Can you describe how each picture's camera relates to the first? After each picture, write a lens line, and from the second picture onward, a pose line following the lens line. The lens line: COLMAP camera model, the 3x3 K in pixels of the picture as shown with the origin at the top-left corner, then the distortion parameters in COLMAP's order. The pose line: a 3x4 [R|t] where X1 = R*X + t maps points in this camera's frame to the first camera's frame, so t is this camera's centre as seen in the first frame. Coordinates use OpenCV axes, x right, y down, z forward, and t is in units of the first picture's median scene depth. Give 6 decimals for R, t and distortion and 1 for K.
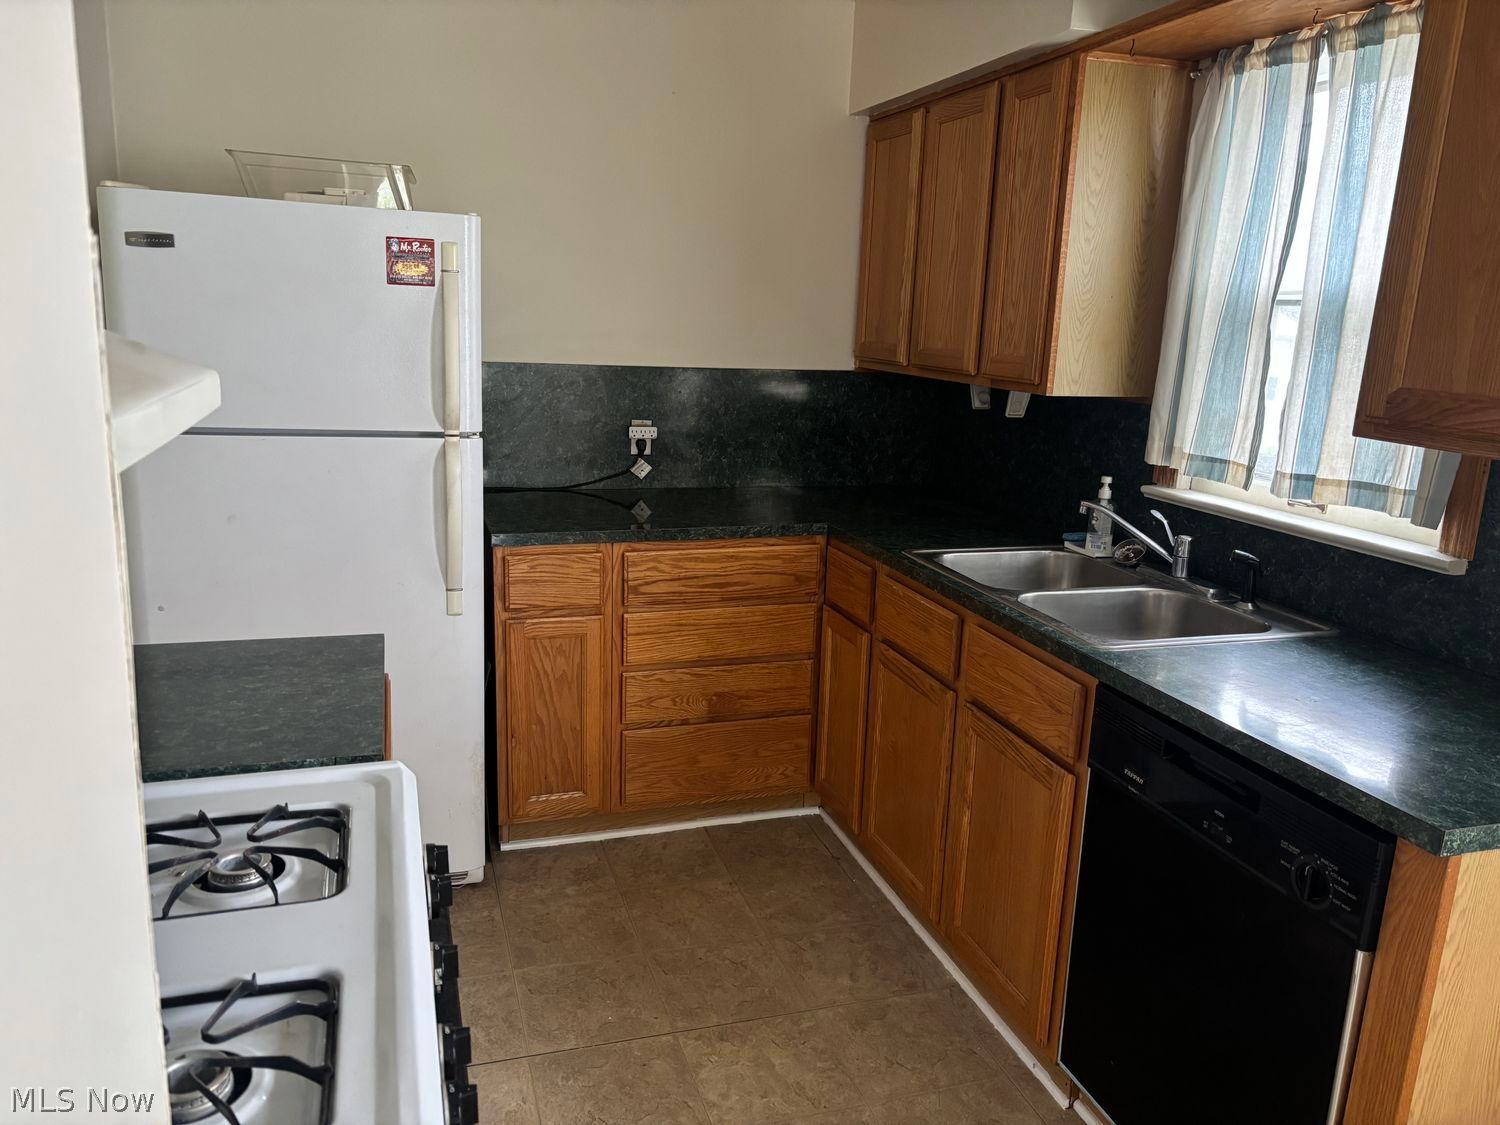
lens RADIAL K [[1132.2, 0, 744.9], [0, 1132.2, 576.7], [0, 0, 1]] dist [0.046916, -0.056801]
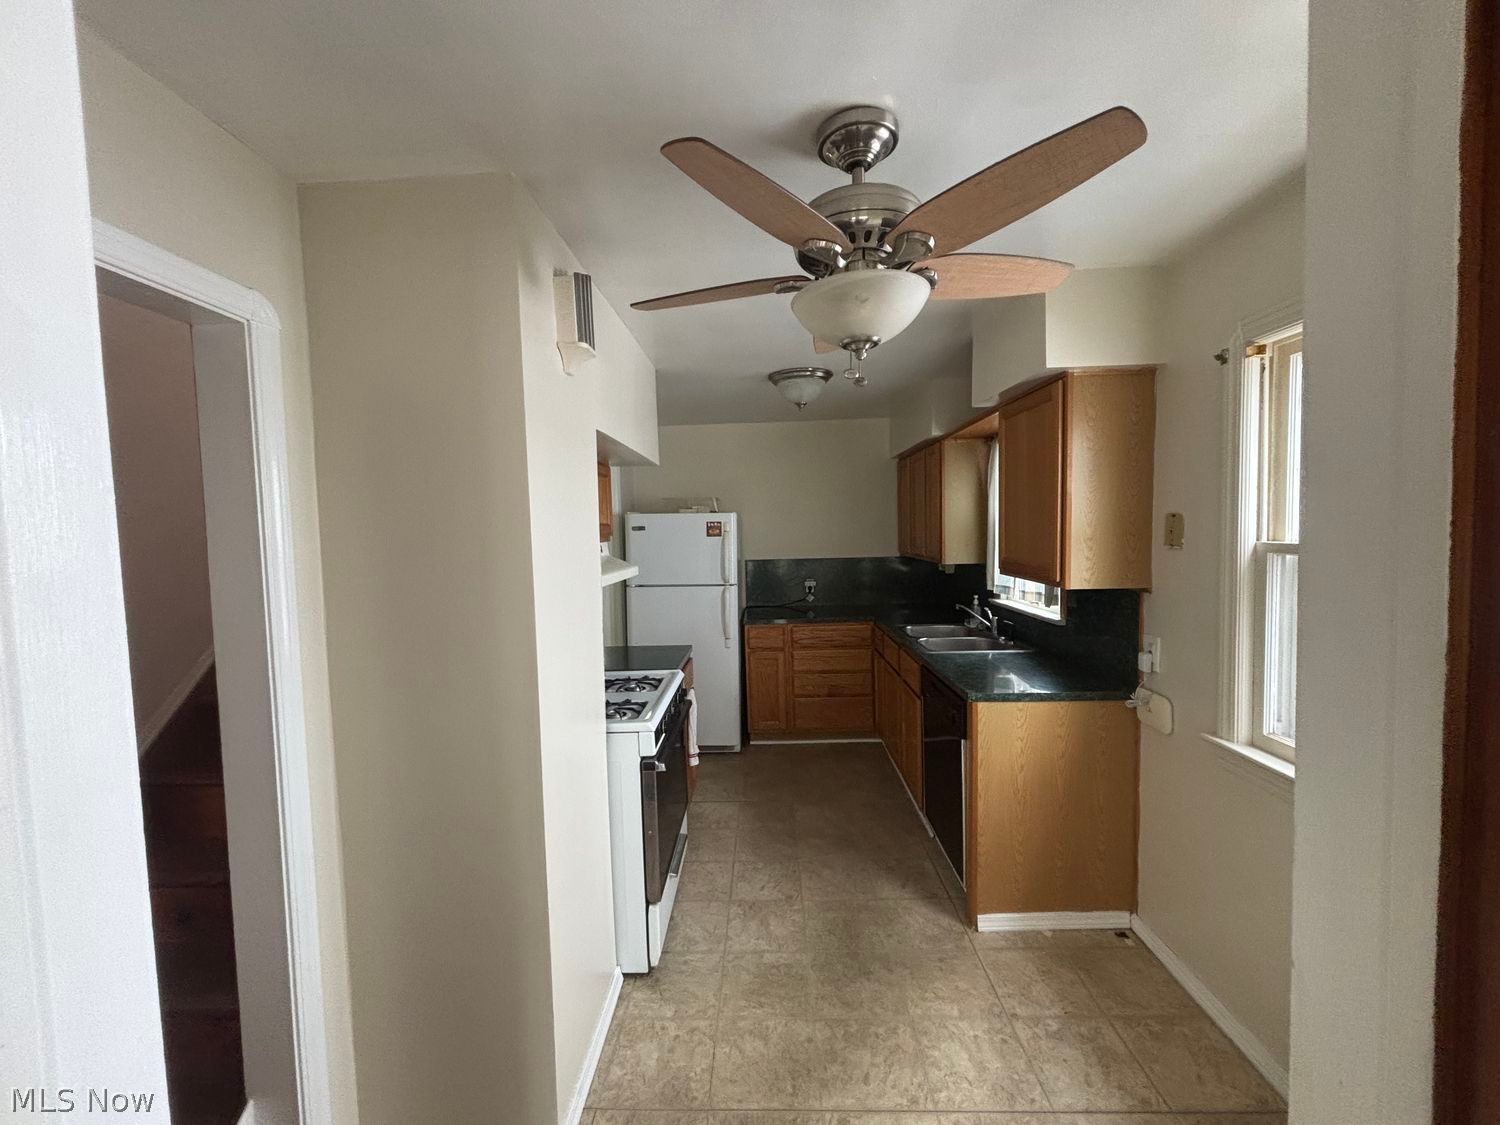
lens RADIAL K [[605.8, 0, 741.3], [0, 605.8, 556.1], [0, 0, 1]] dist [0.002644, -0.002919]
pose [[0.939089, -0.043163, -0.340952, 0.310767], [-0.021114, 0.982962, -0.182594, 0.085549], [0.343024, 0.178671, 0.922177, -0.436075]]
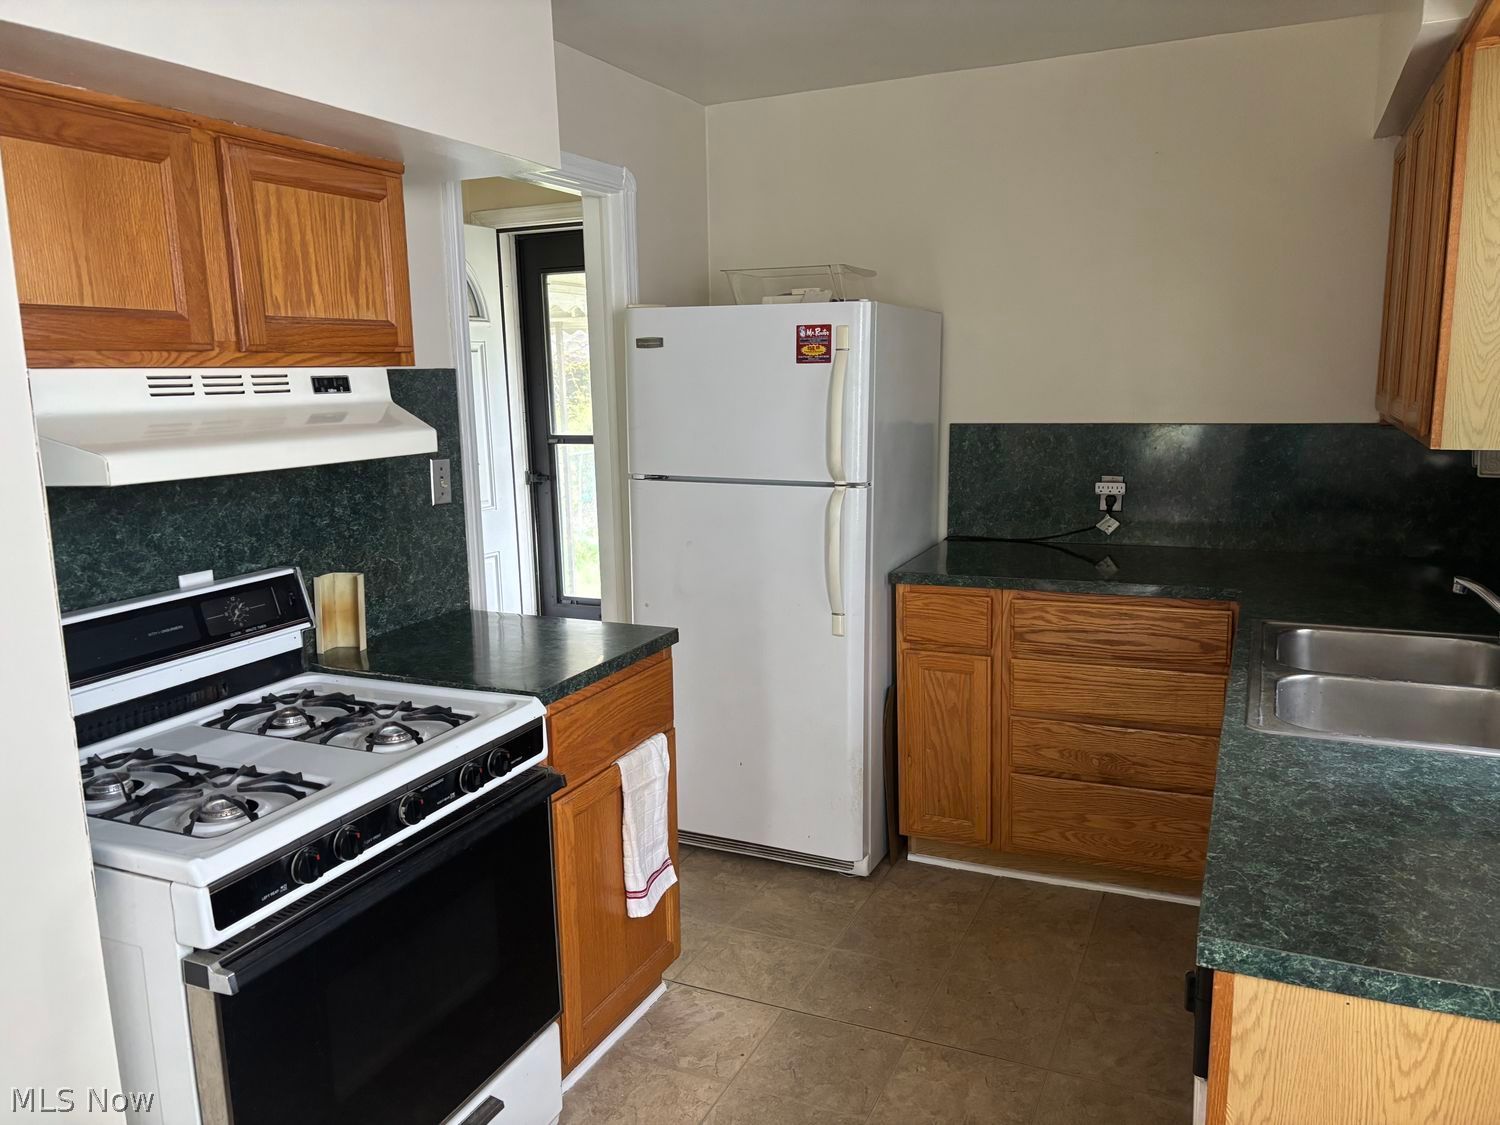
lens RADIAL K [[1132.2, 0, 735.4], [0, 1132.2, 577.8], [0, 0, 1]] dist [0.046916, -0.056801]
pose [[0.737042, 0.071344, -0.672070, 0.464914], [-0.109186, 0.993919, -0.014231, 0.001766], [0.666969, 0.083870, 0.740350, 0.052031]]
